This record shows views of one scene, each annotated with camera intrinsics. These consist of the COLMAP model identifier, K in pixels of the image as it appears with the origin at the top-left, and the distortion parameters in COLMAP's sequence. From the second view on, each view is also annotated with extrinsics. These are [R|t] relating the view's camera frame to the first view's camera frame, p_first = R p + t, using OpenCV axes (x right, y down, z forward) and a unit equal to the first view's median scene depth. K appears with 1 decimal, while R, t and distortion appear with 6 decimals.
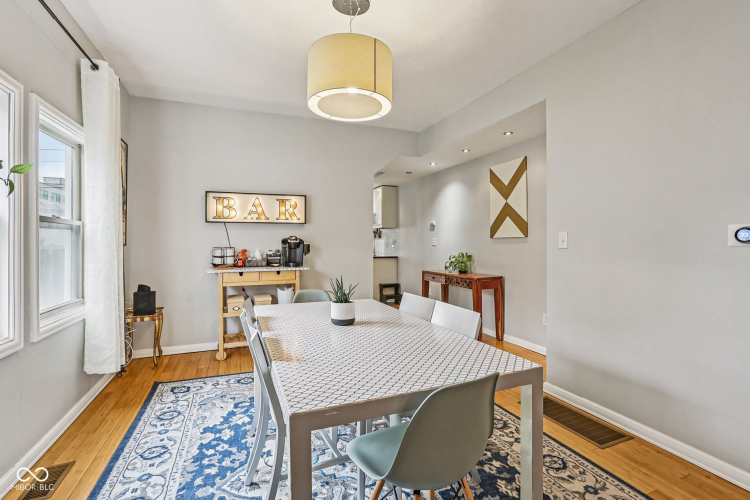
lens RADIAL K [[348.9, 0, 372.1], [0, 348.9, 244.7], [0, 0, 1]] dist [-0.042350, 0.007566]
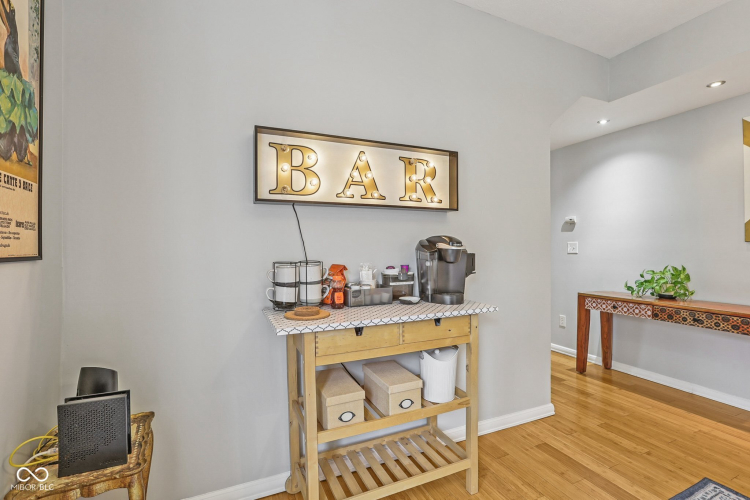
lens RADIAL K [[348.9, 0, 380.4], [0, 348.9, 251.9], [0, 0, 1]] dist [-0.042350, 0.007566]
pose [[0.998344, 0.001387, 0.057516, -0.336919], [-0.002037, 0.999935, 0.011232, -0.008065], [-0.057497, -0.011331, 0.998281, 0.545618]]
